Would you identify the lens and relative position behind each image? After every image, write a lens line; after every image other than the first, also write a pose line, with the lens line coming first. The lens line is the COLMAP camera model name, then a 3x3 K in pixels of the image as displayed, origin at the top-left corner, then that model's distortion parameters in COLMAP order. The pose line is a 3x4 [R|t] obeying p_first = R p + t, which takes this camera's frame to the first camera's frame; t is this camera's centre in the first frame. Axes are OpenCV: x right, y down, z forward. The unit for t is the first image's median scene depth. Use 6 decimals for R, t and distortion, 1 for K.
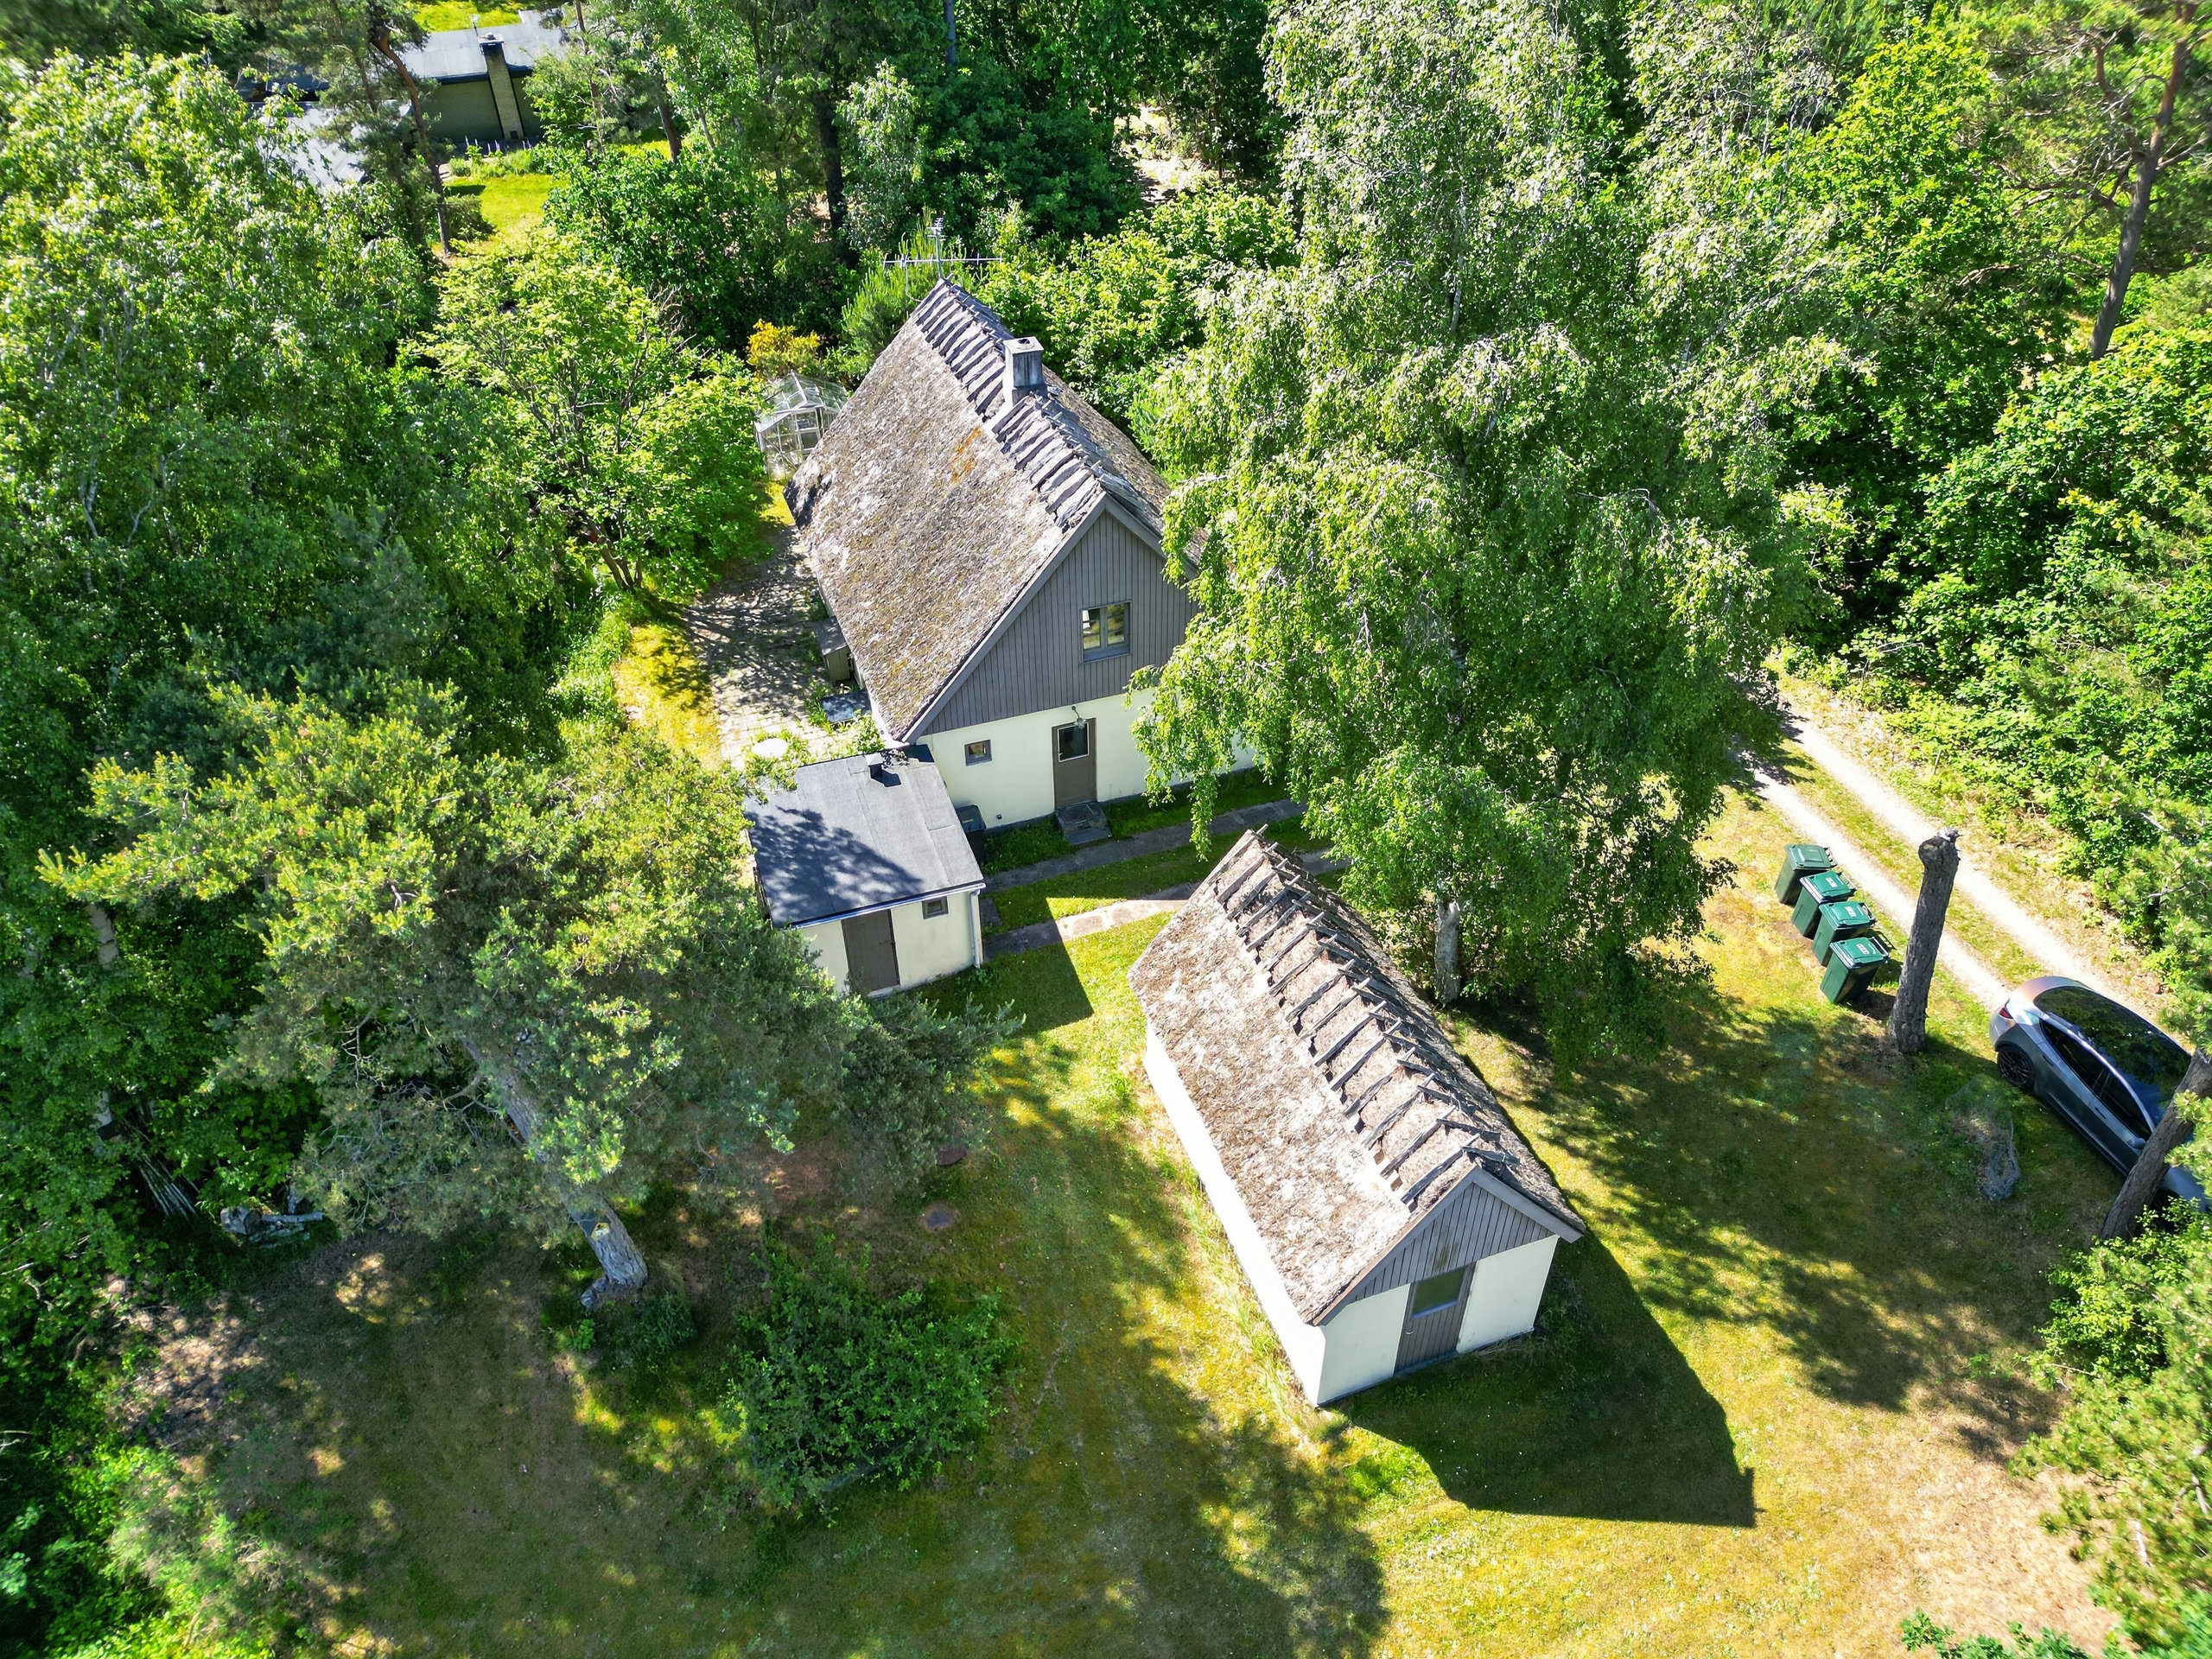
lens RADIAL K [[1529.2, 0, 1101.3], [0, 1529.2, 825.6], [0, 0, 1]] dist [0.070228, -0.058975]
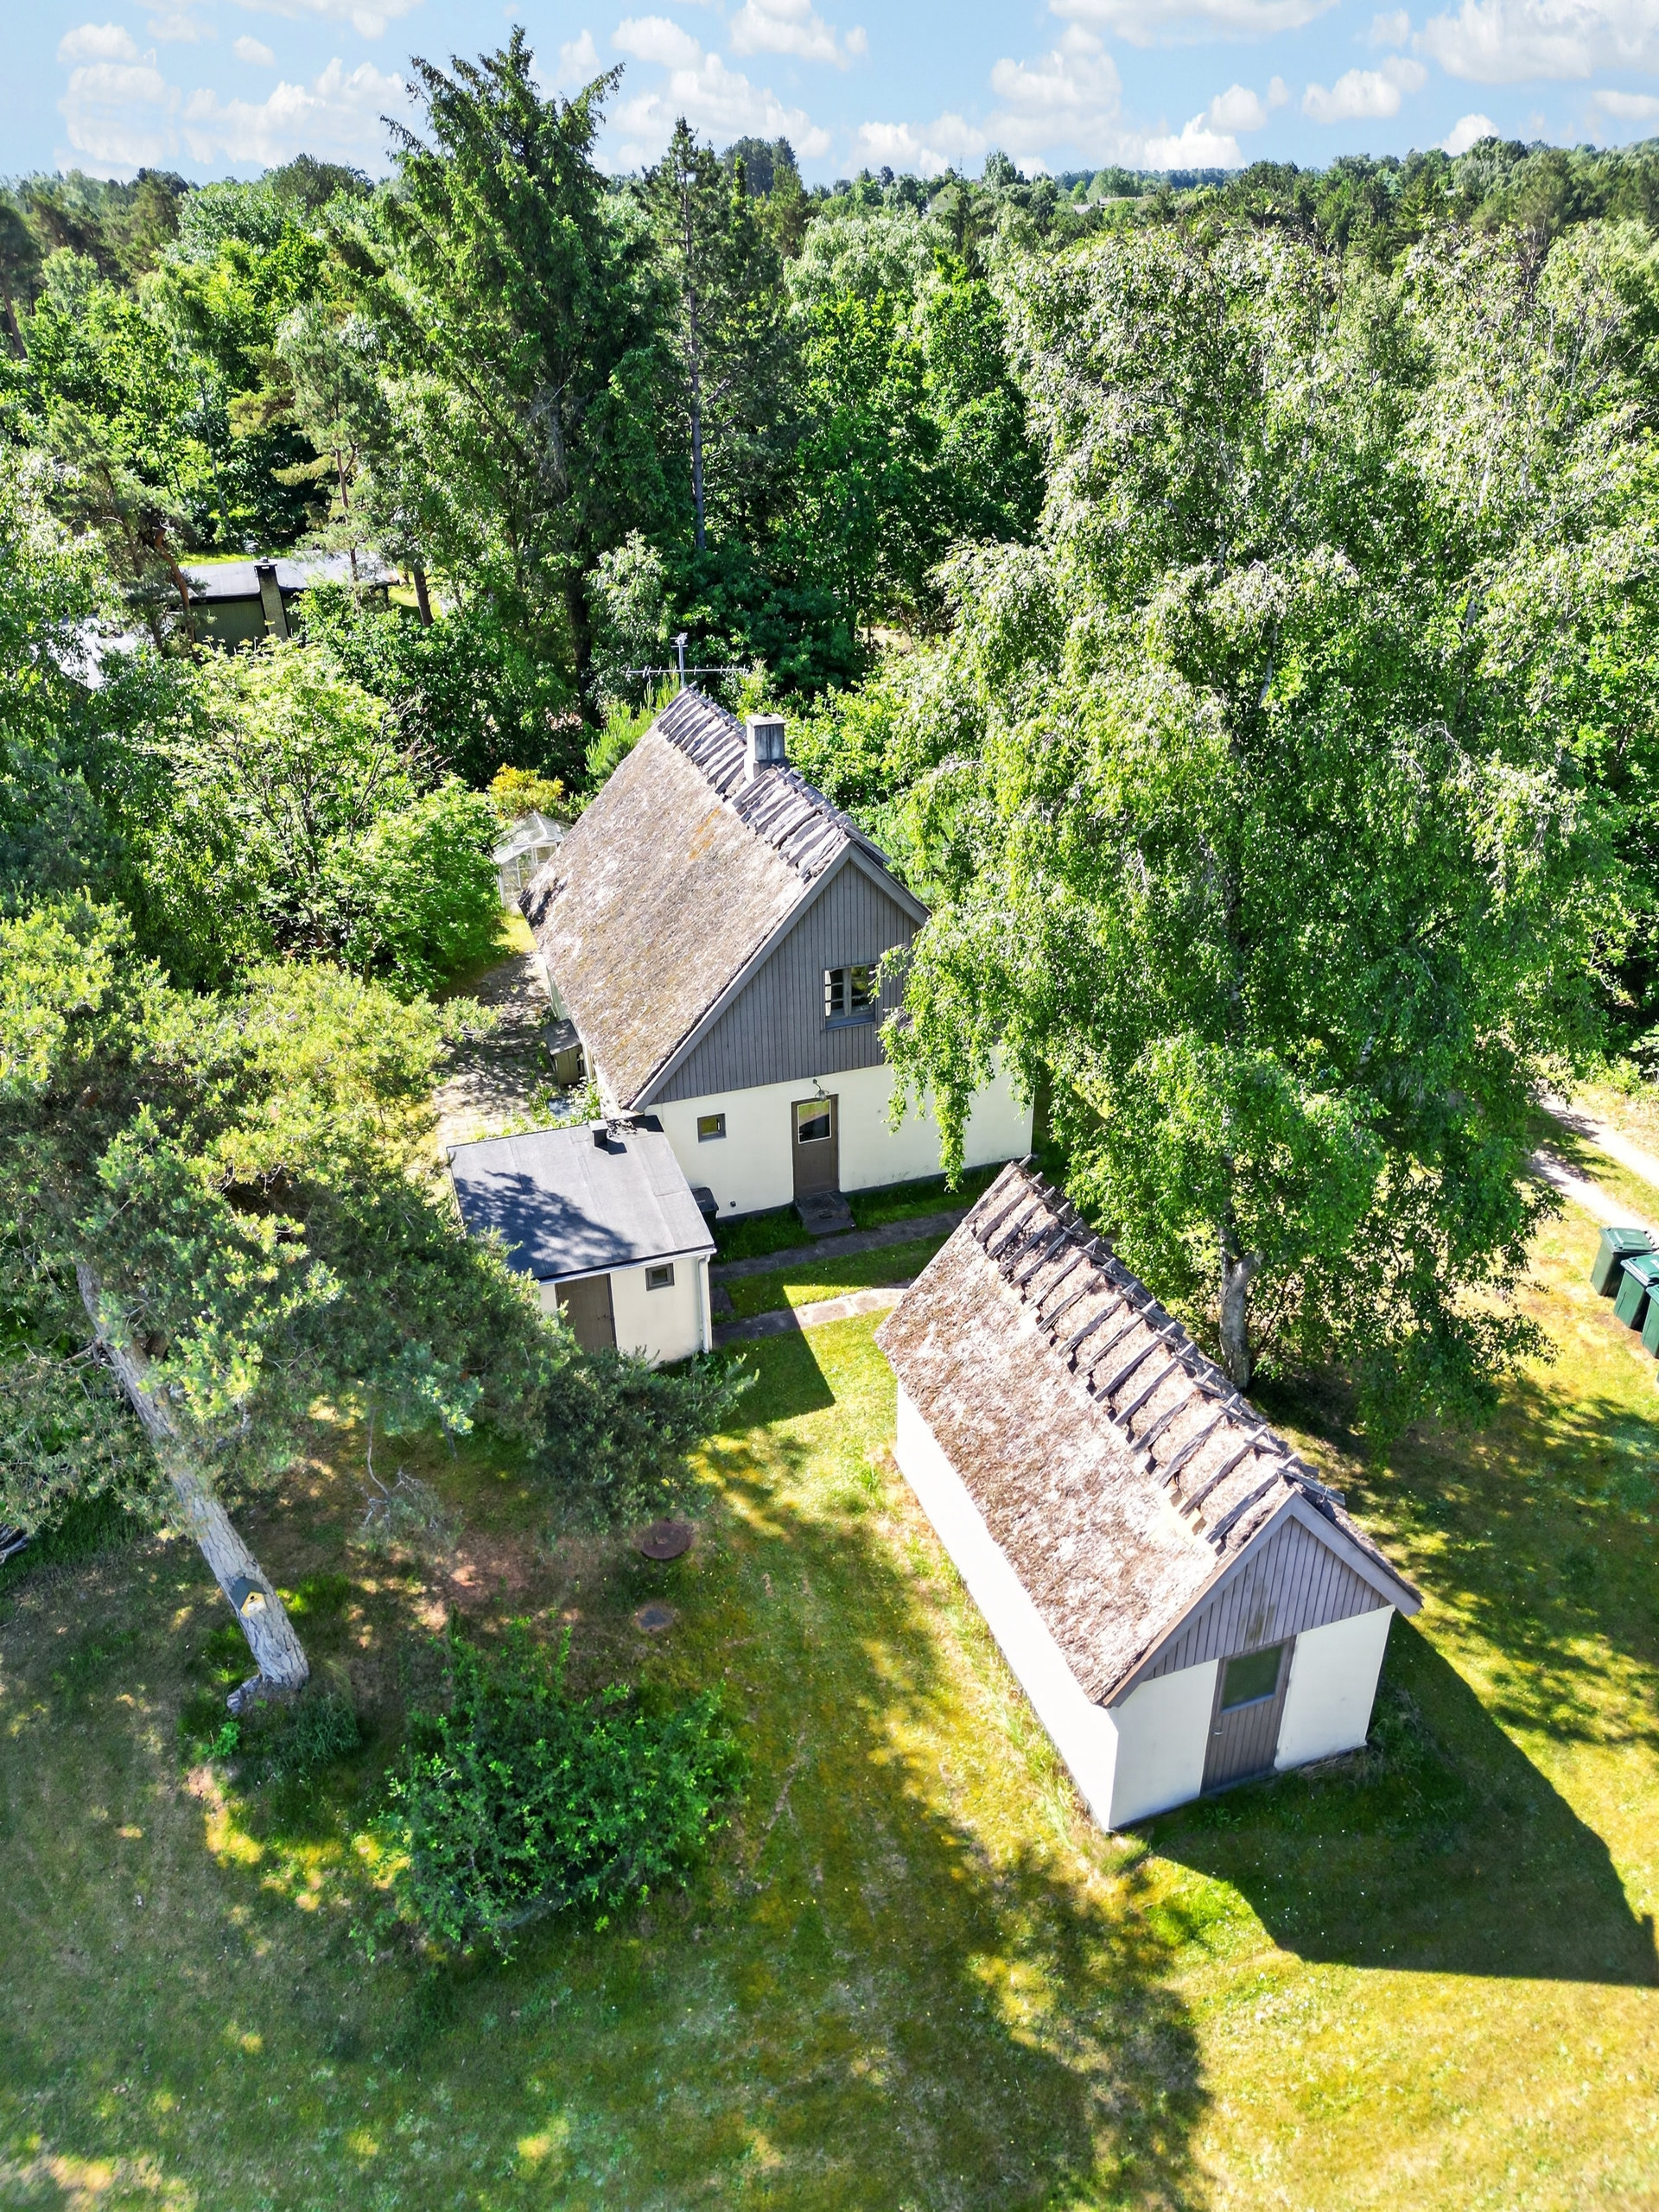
lens RADIAL K [[1529.2, 0, 826.7], [0, 1529.2, 1109.0], [0, 0, 1]] dist [0.070228, -0.058975]
pose [[0.999950, 0.001669, -0.009855, -0.002322], [-0.003427, 0.983448, -0.181156, 0.138967], [0.009389, 0.181181, 0.983405, 0.112910]]
